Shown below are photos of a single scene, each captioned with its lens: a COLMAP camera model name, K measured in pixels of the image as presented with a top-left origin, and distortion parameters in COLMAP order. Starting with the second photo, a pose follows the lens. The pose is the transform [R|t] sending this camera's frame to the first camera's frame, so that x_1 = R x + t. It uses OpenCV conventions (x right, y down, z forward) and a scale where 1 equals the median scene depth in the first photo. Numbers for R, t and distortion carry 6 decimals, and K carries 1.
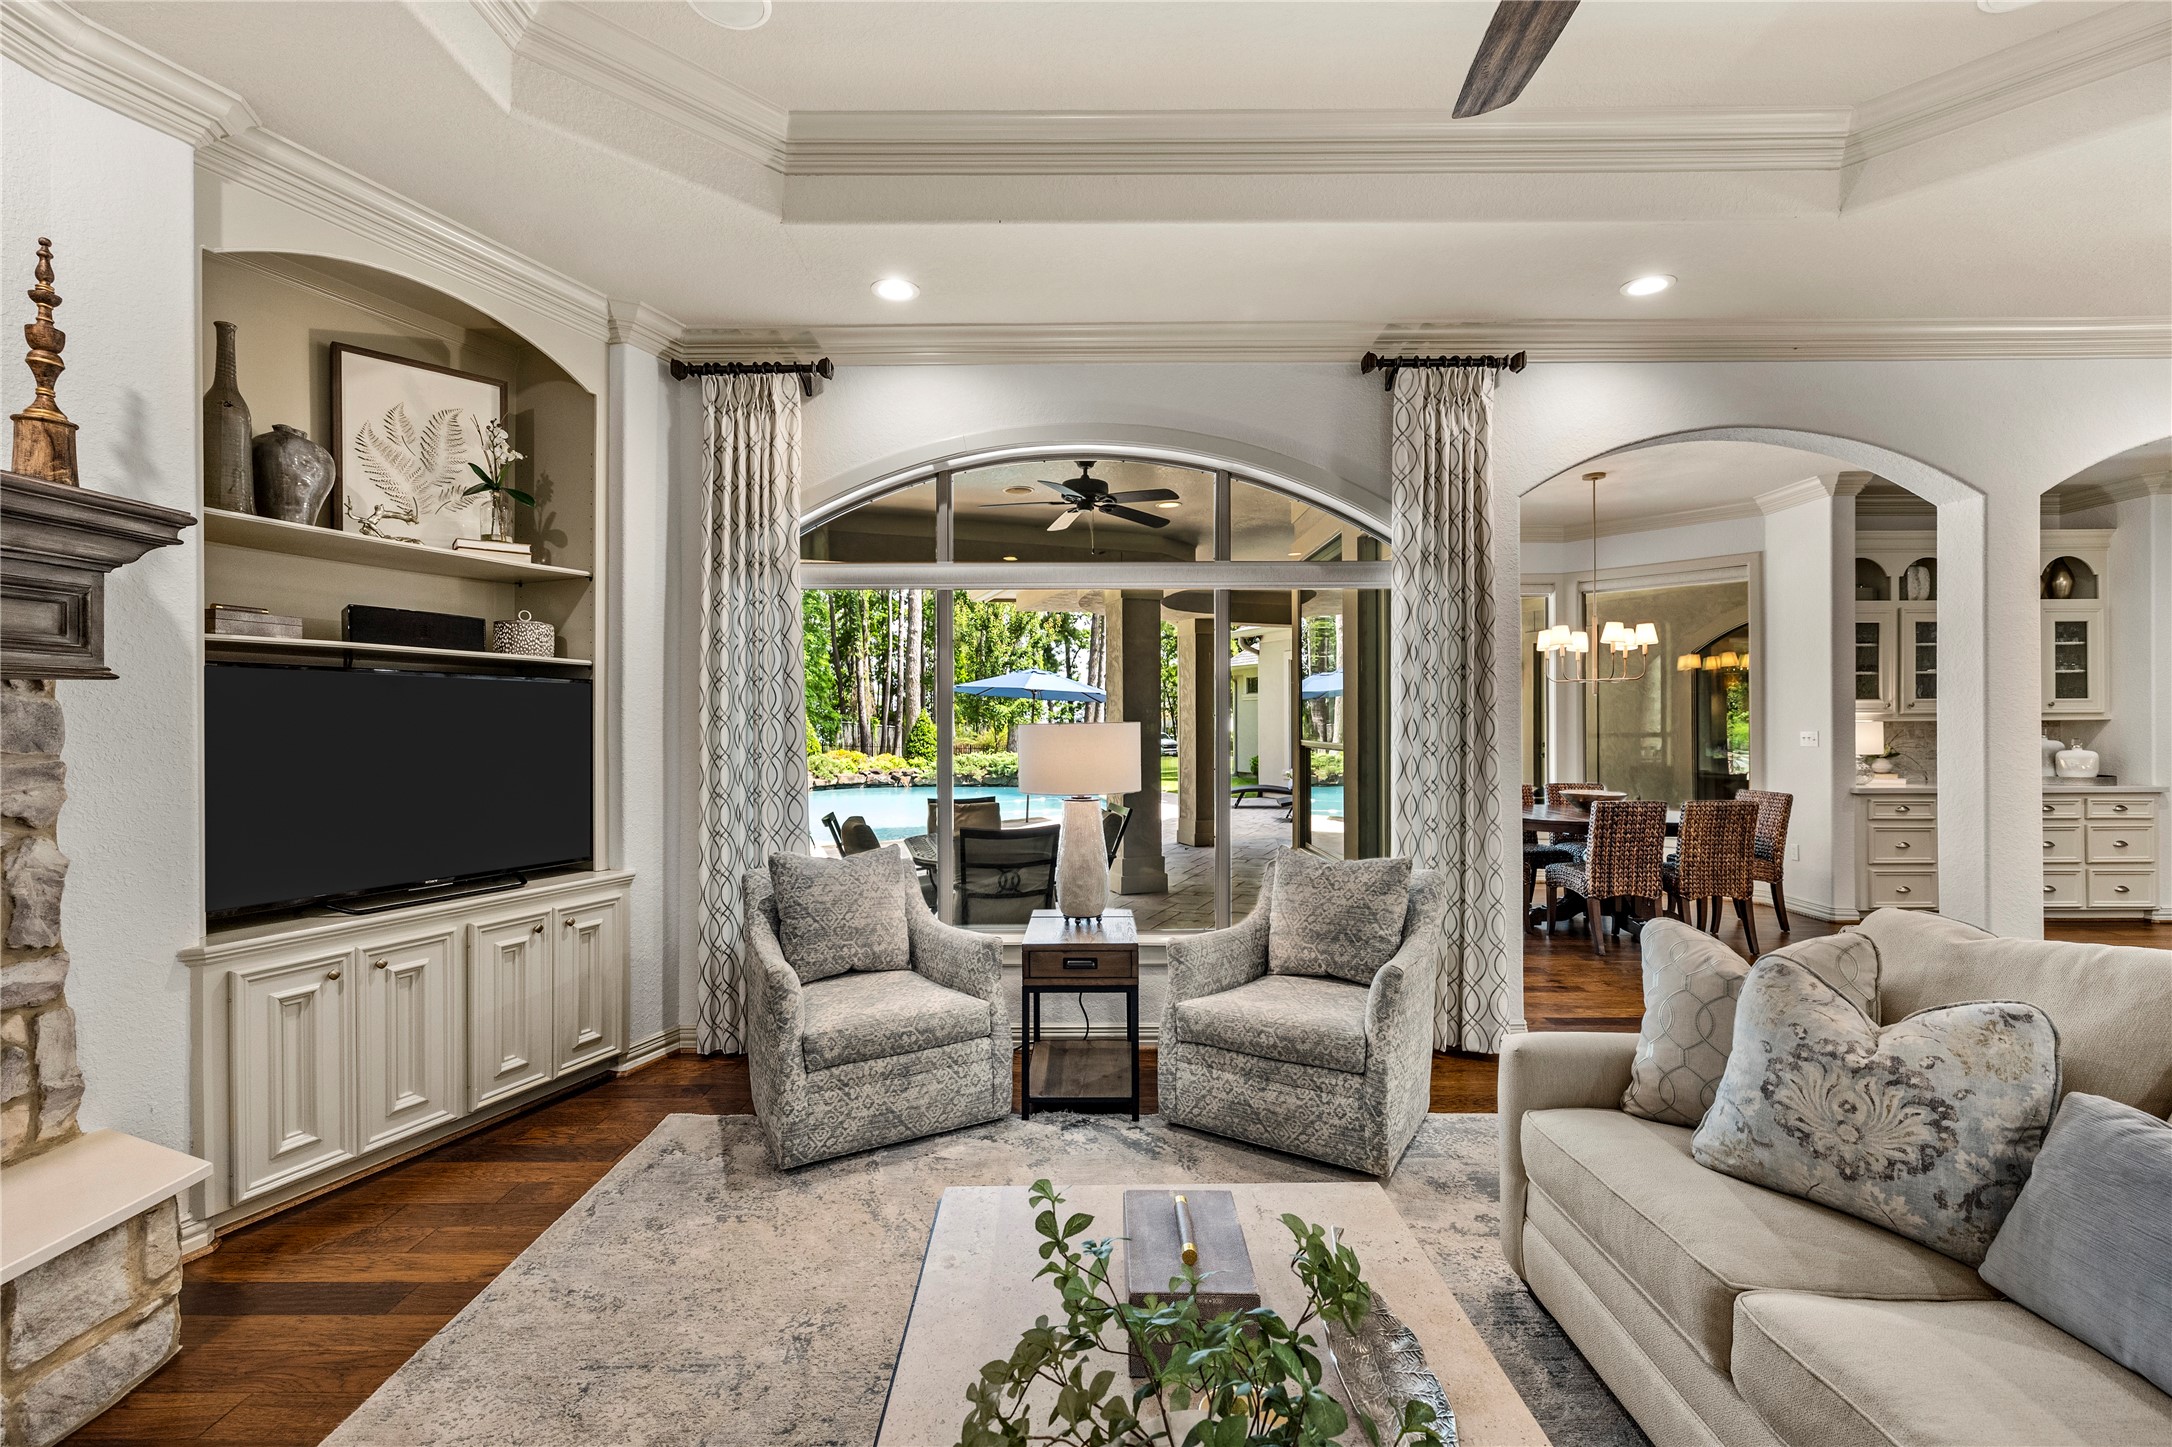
lens RADIAL K [[925.1, 0, 1087.0], [0, 925.1, 717.1], [0, 0, 1]] dist [0.001955, -0.000599]
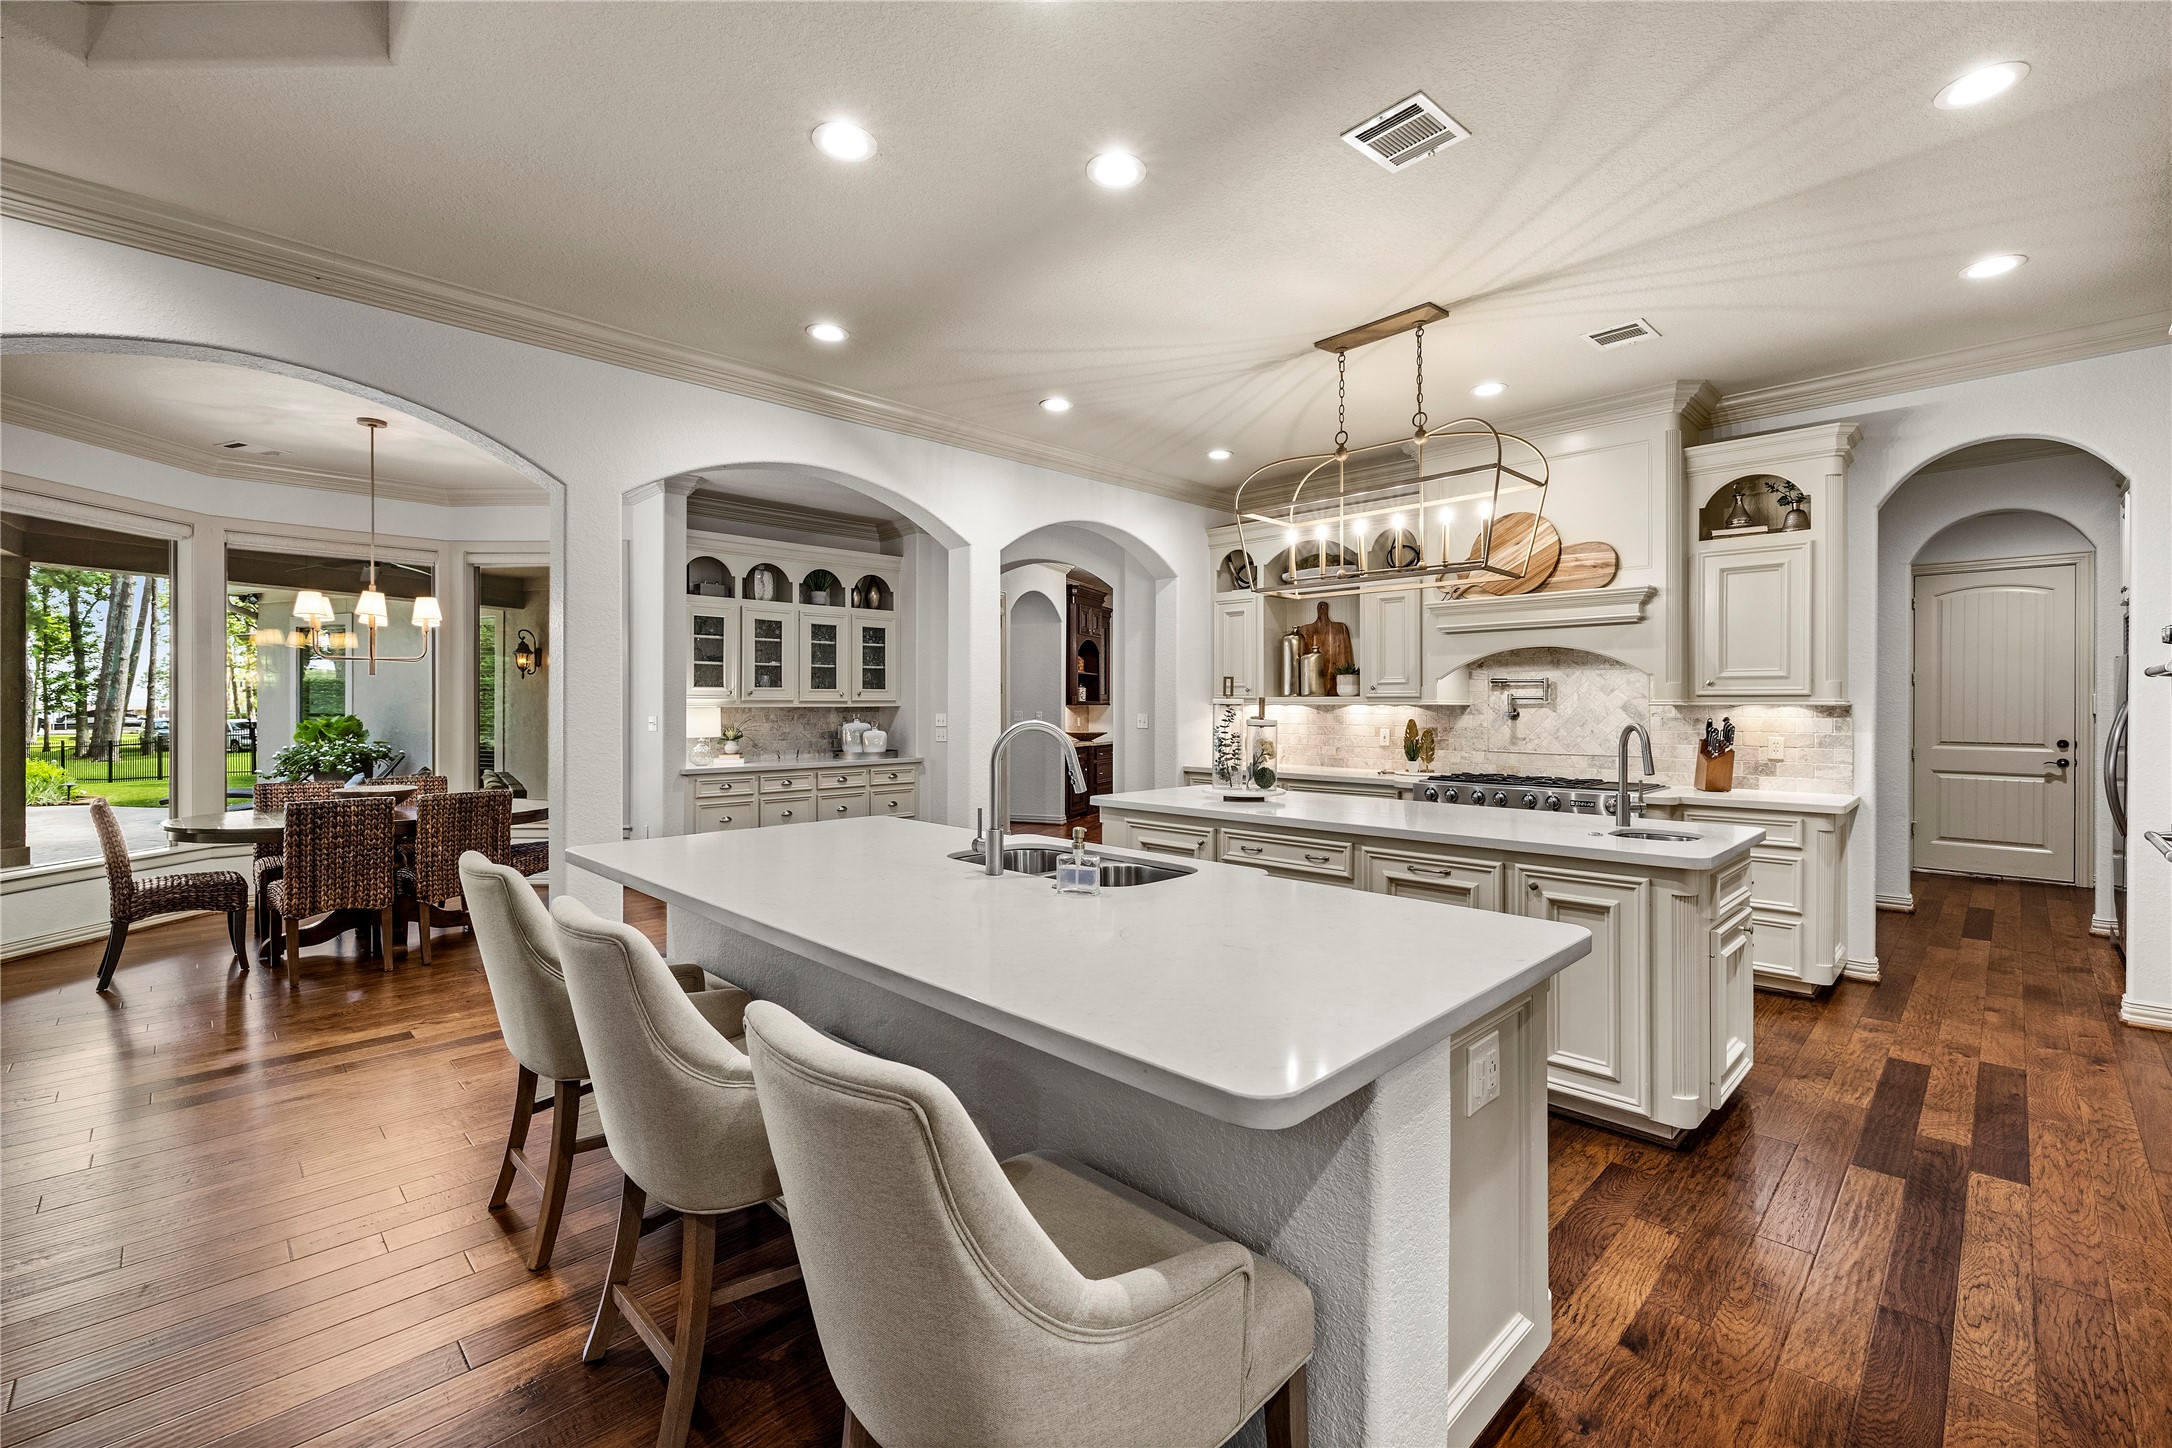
lens RADIAL K [[925.1, 0, 1075.9], [0, 925.1, 707.3], [0, 0, 1]] dist [0.001955, -0.000599]
pose [[0.705198, 0.002501, 0.709006, 0.587496], [-0.006661, 0.999973, 0.003099, -0.002454], [-0.708979, -0.006908, 0.705196, -0.115205]]
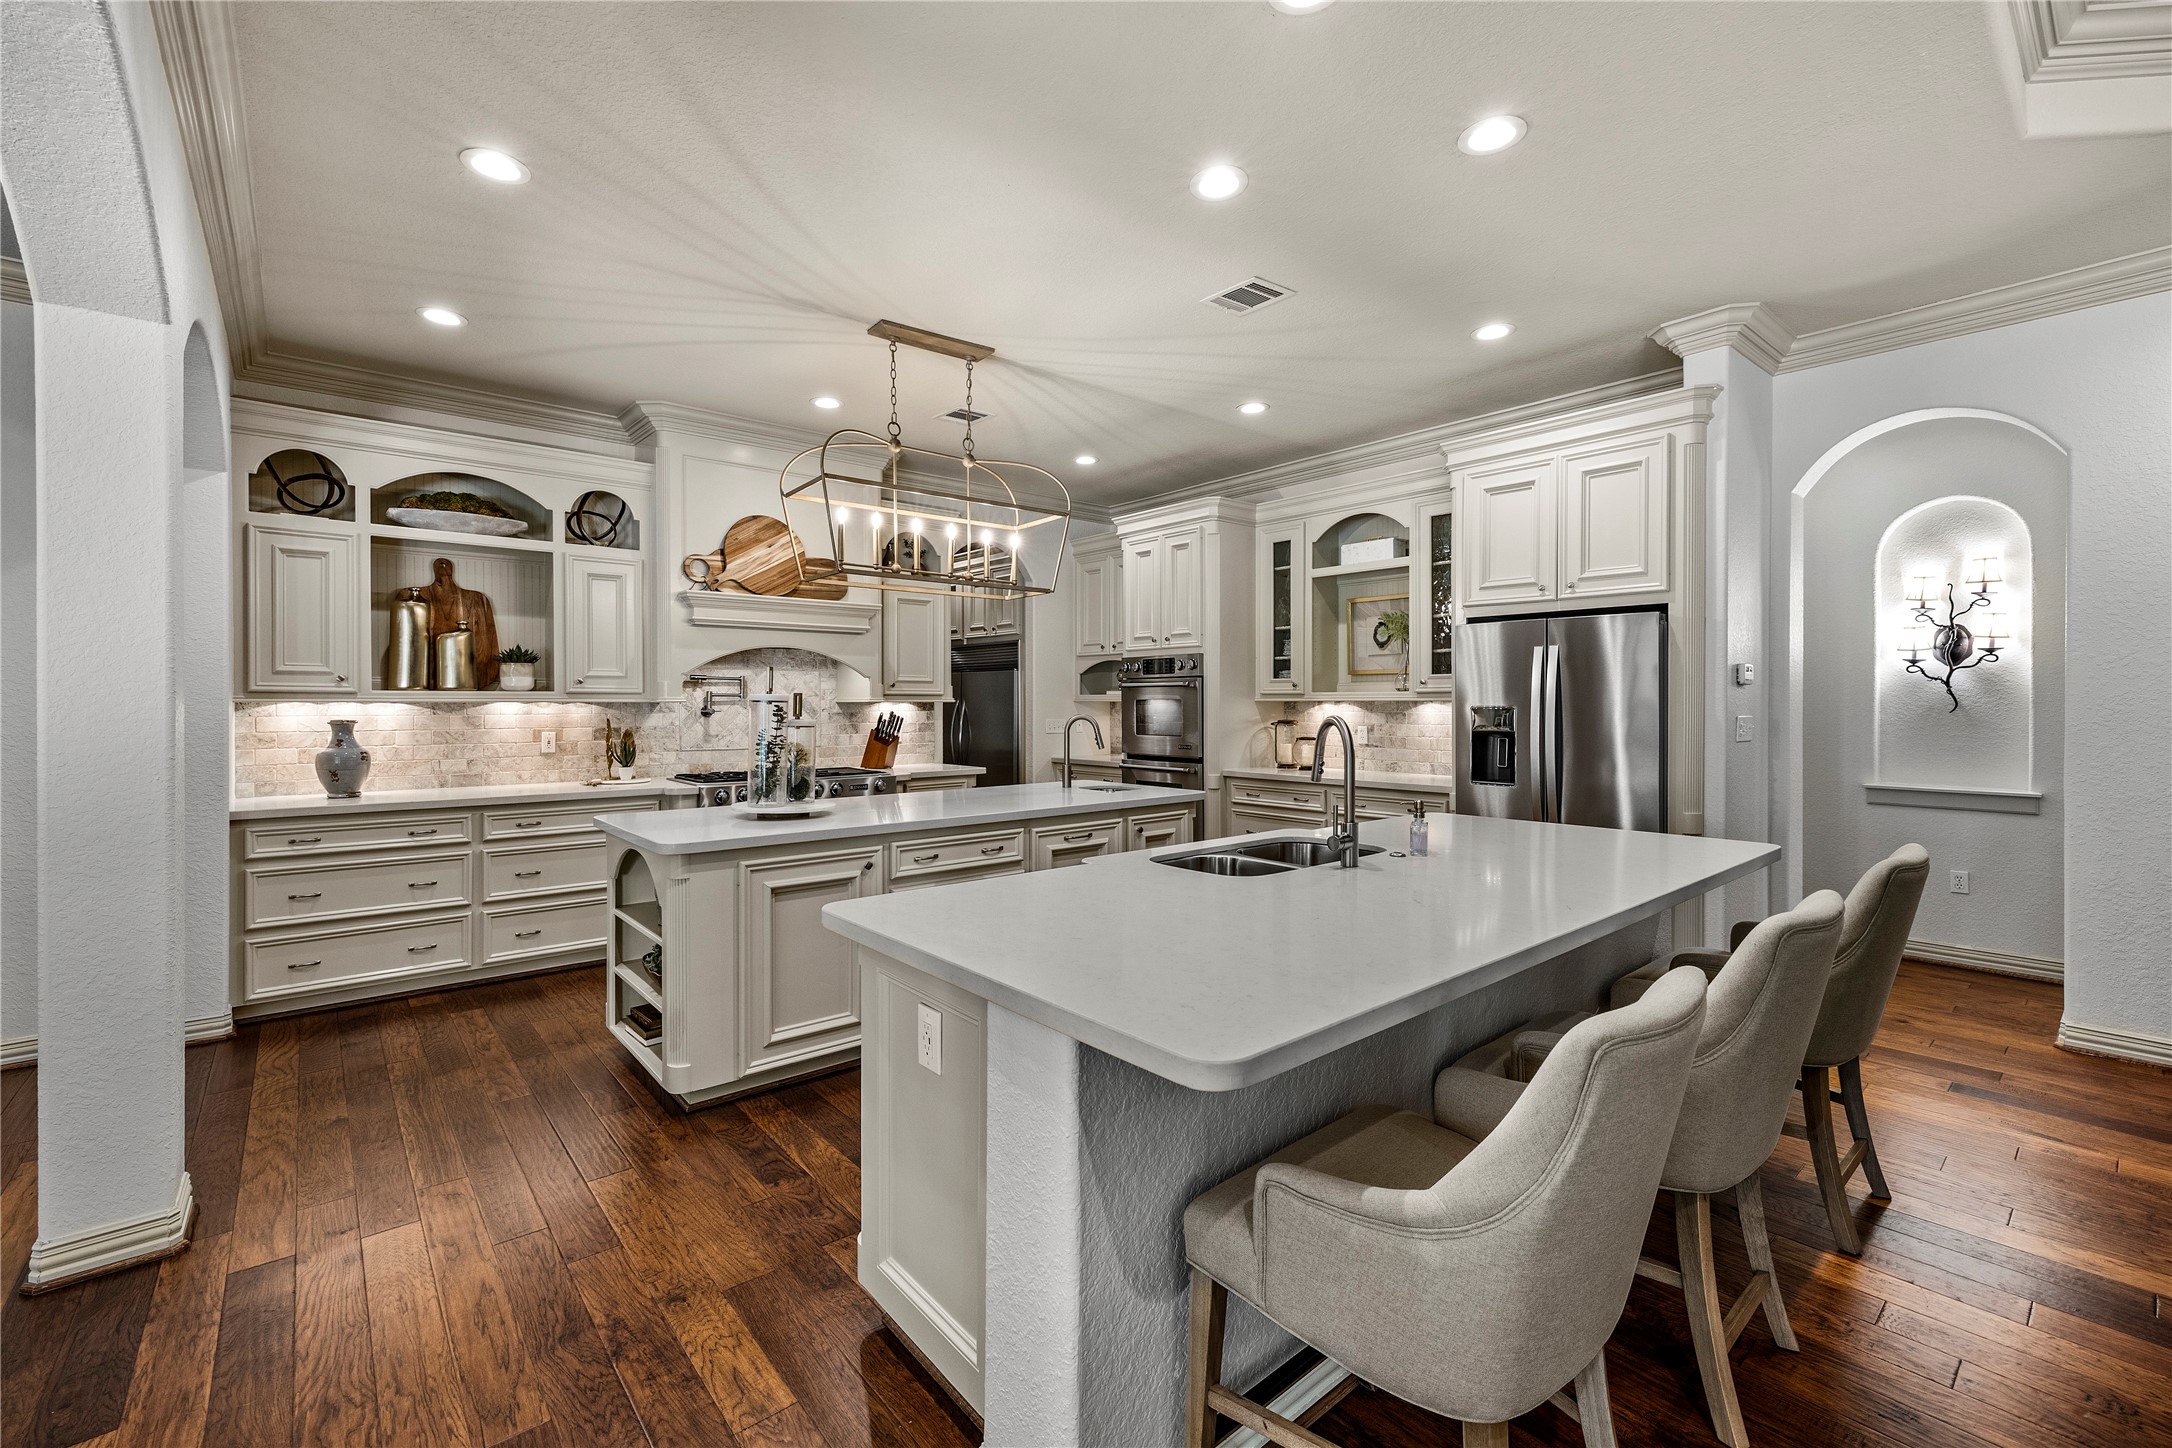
lens RADIAL K [[925.1, 0, 1089.0], [0, 925.1, 703.8], [0, 0, 1]] dist [0.001955, -0.000599]
pose [[-0.659721, 0.003741, 0.751501, 0.626177], [-0.000069, 0.999987, -0.005039, 0.003459], [-0.751510, -0.003377, -0.659713, 0.889996]]
